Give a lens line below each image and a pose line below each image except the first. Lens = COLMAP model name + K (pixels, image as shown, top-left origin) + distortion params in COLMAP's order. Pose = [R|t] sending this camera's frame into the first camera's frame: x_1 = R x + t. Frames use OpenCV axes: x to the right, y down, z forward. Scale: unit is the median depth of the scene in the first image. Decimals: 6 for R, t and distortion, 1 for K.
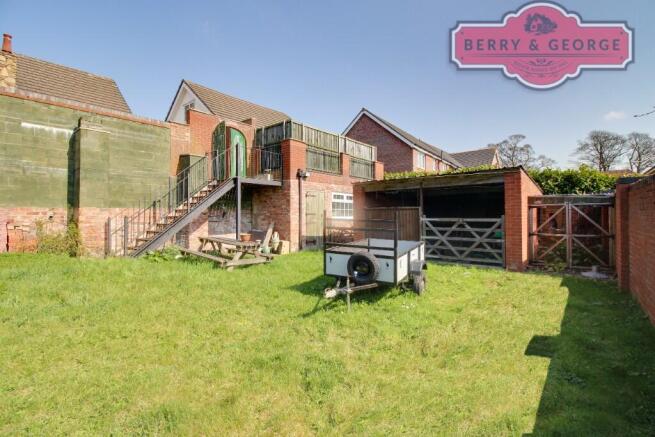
lens RADIAL K [[305.6, 0, 328.0], [0, 305.6, 212.6], [0, 0, 1]] dist [-0.018242, -0.000430]
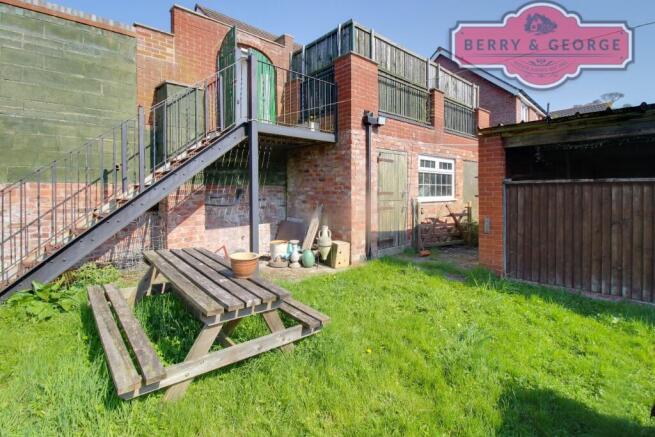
lens RADIAL K [[305.6, 0, 328.0], [0, 305.6, 212.6], [0, 0, 1]] dist [-0.018242, -0.000430]
pose [[0.988942, 0.013927, -0.147645, -0.080975], [-0.001673, 0.996565, 0.082803, -0.005457], [0.148291, -0.081641, 0.985568, 0.439566]]
